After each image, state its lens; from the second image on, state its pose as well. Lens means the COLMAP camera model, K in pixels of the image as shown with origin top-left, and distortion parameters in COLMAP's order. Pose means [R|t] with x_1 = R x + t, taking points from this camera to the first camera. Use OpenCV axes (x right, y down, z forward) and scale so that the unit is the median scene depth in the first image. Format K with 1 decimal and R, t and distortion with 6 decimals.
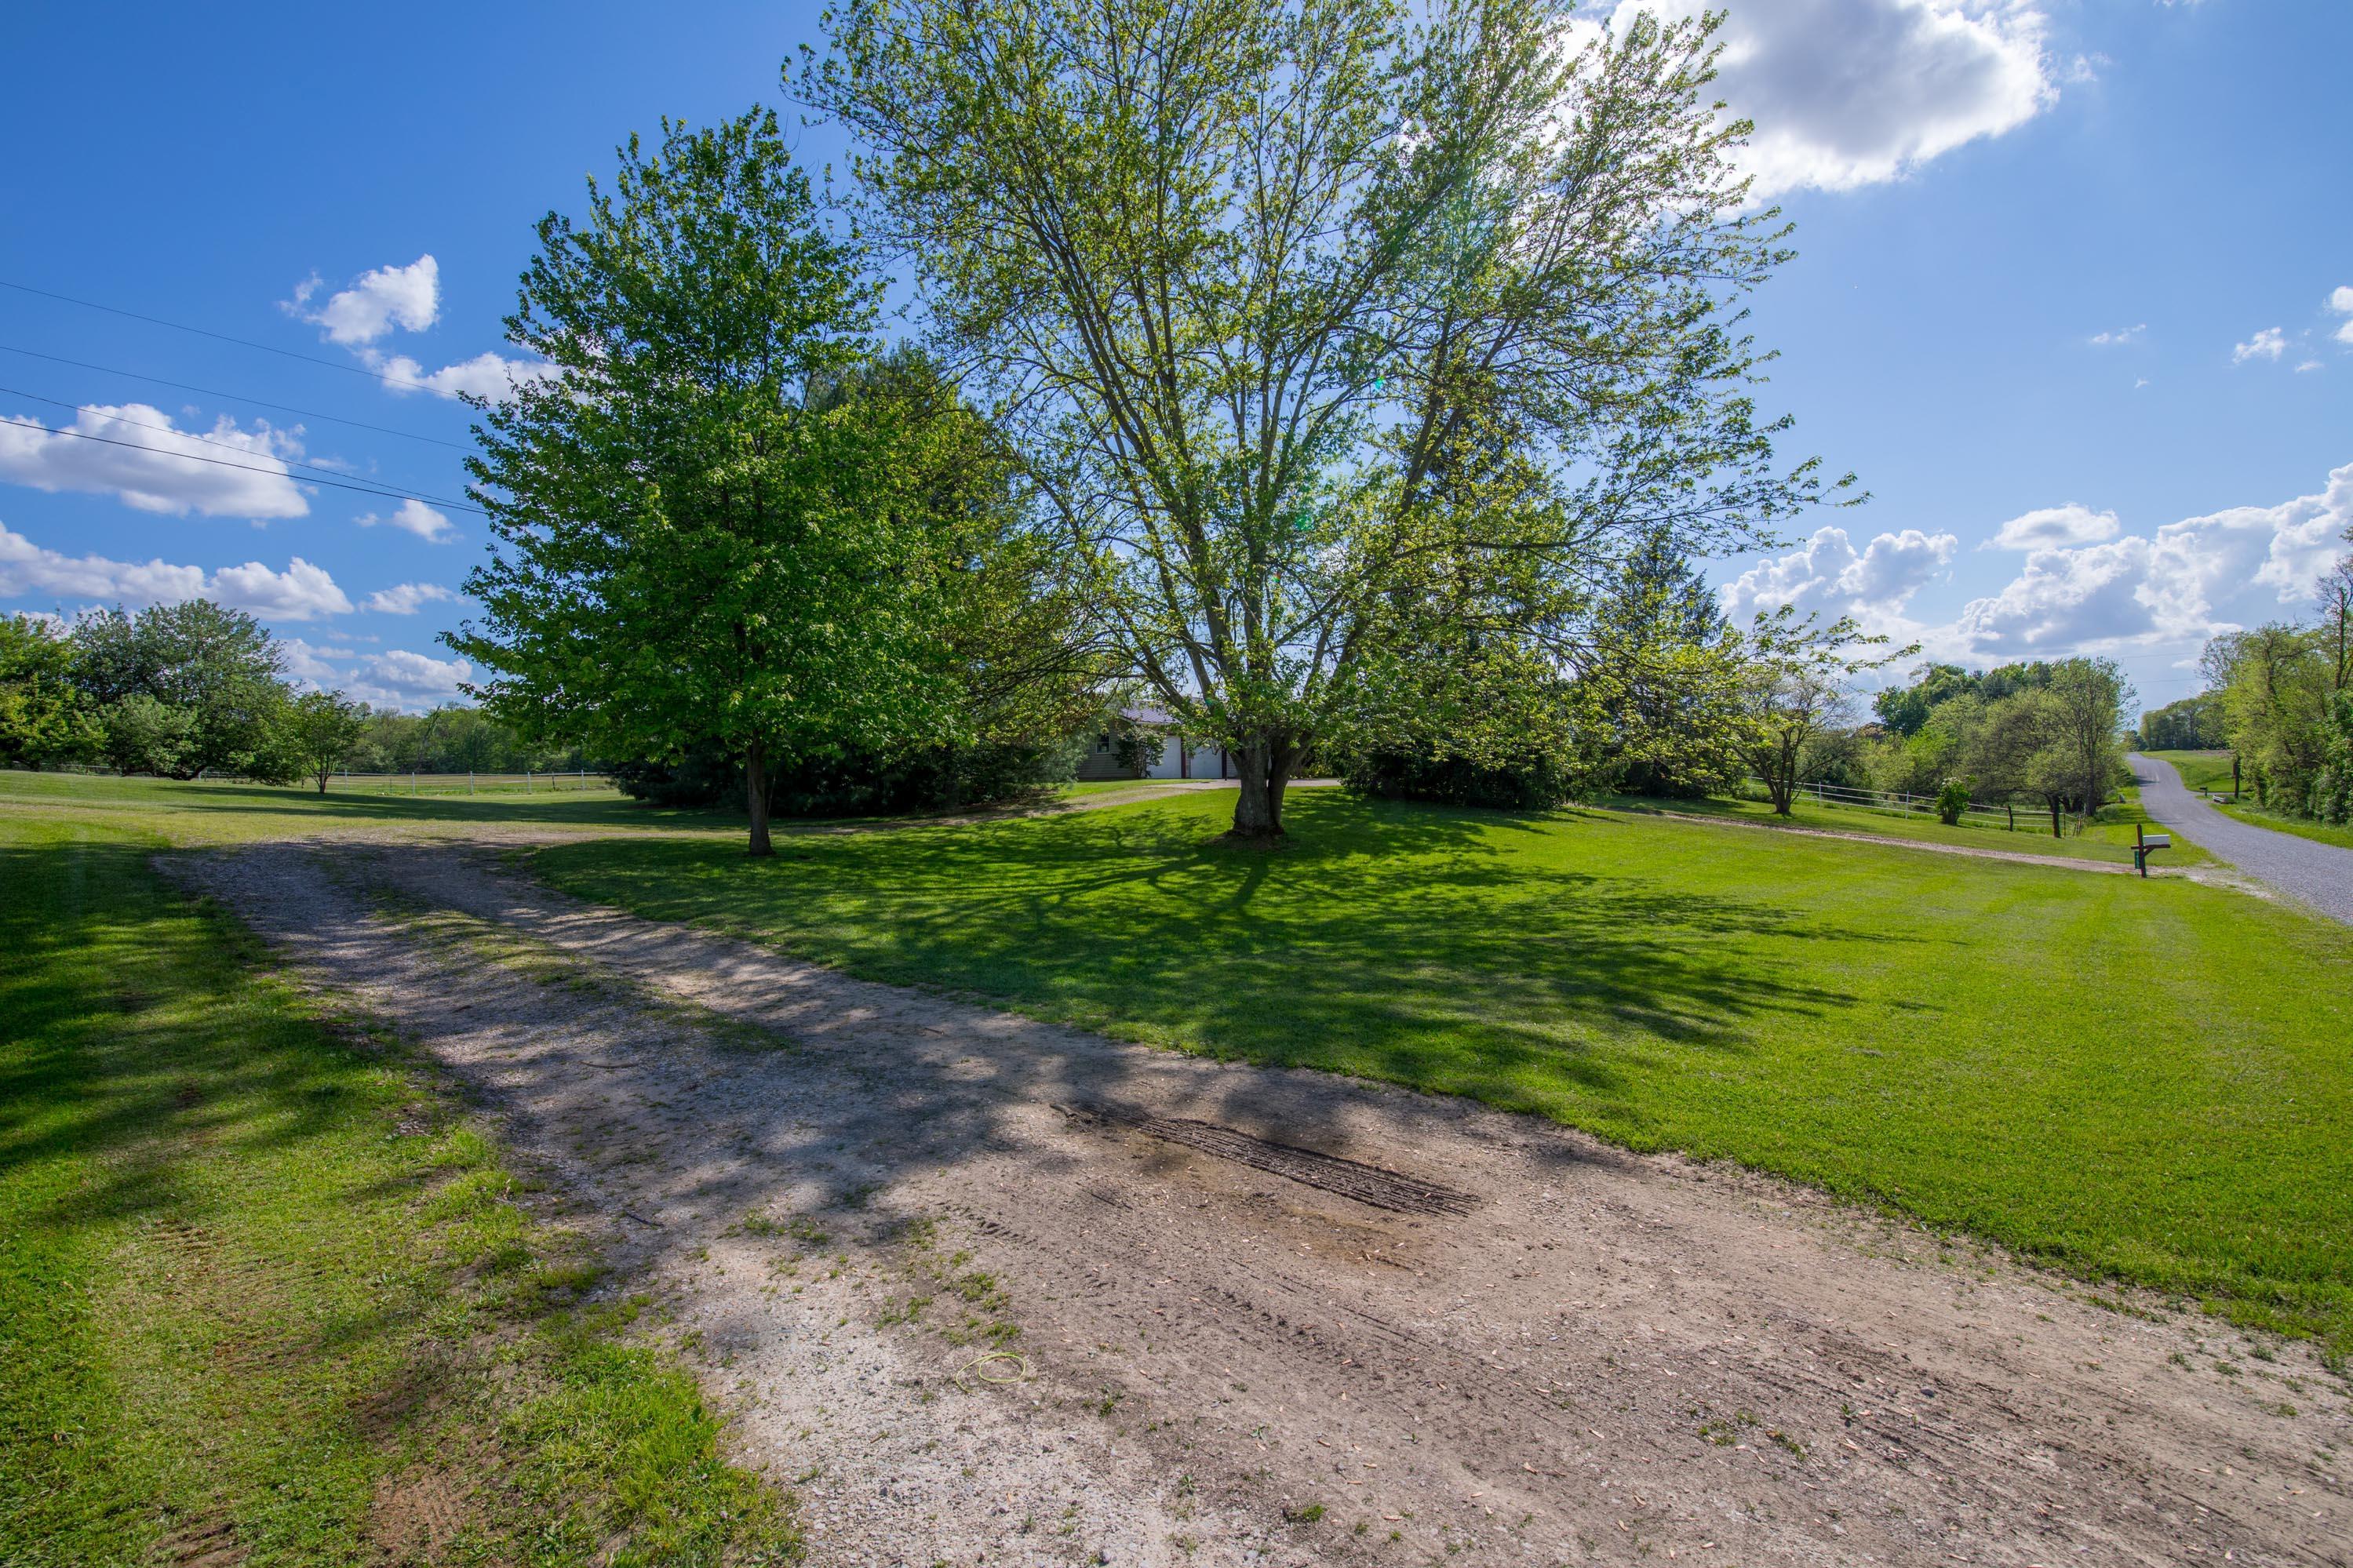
lens RADIAL K [[990.5, 0, 1192.7], [0, 990.5, 797.0], [0, 0, 1]] dist [-0.033301, -0.000517]
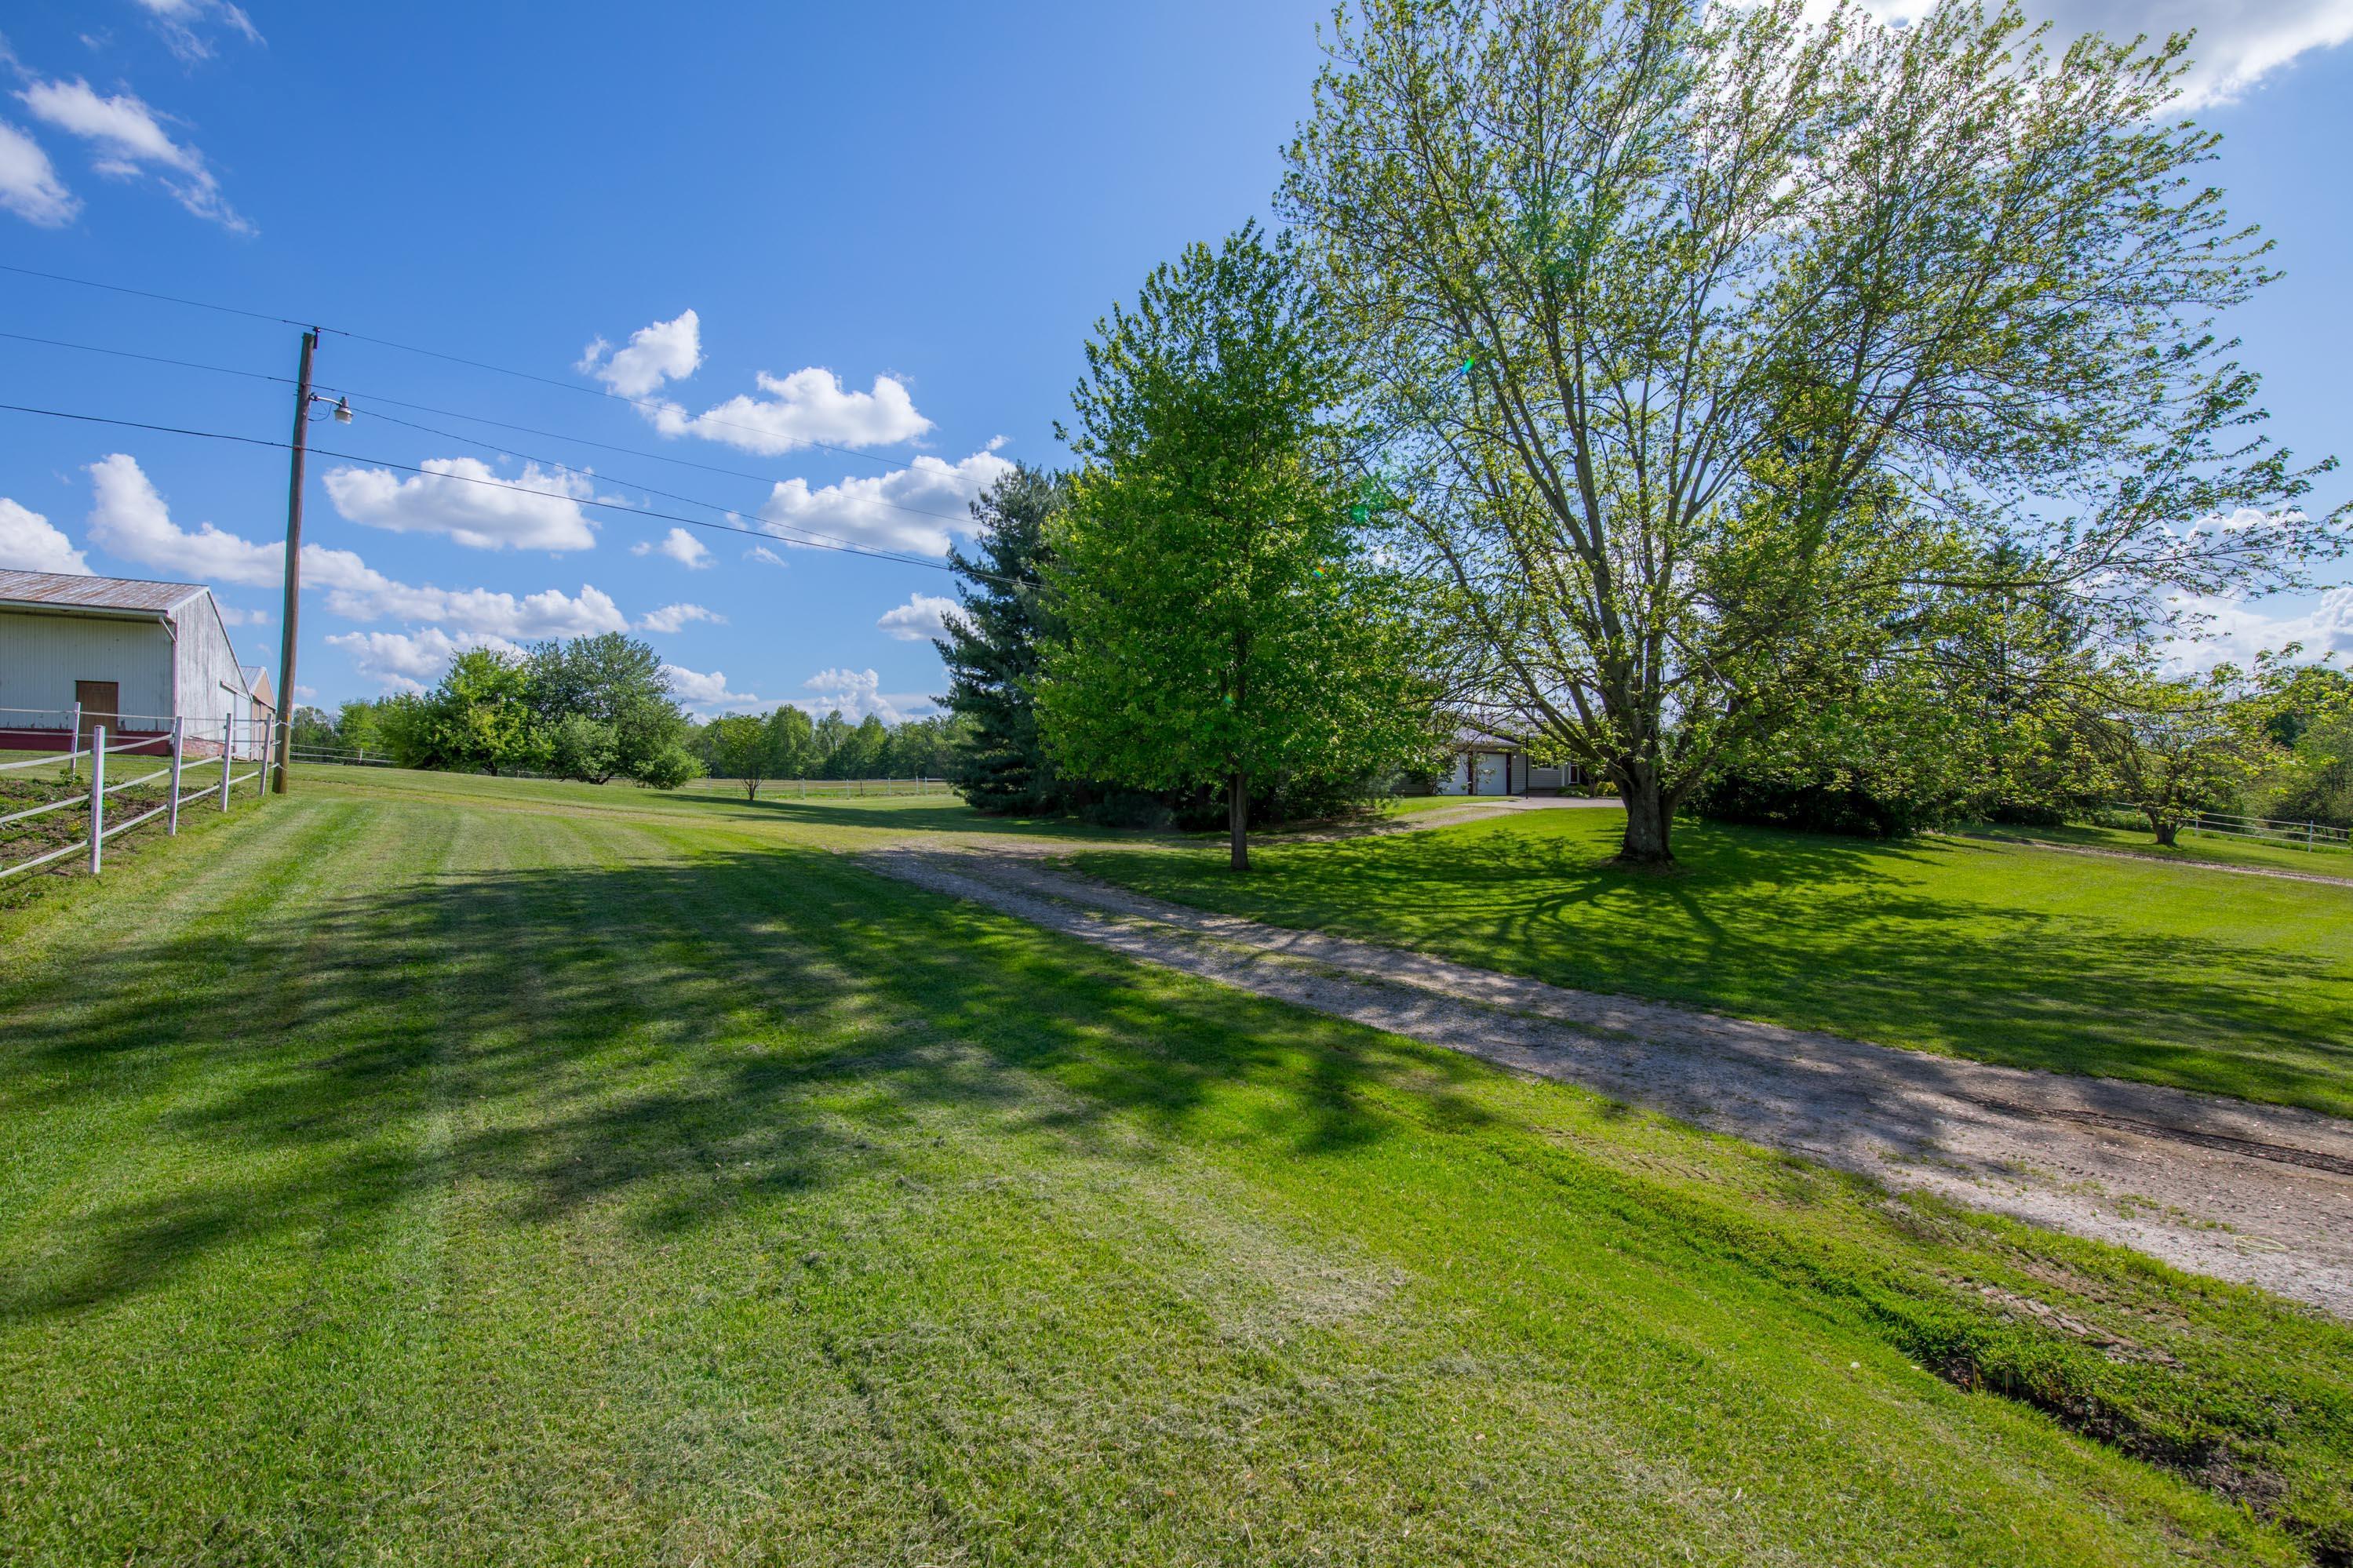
lens RADIAL K [[999.6, 0, 1176.5], [0, 999.6, 784.0], [0, 0, 1]] dist [-0.032621, 0.000339]
pose [[0.978447, 0.011884, -0.206157, -0.163023], [-0.016241, 0.999679, -0.019451, -0.009946], [0.205859, 0.022380, 0.978326, -0.089124]]
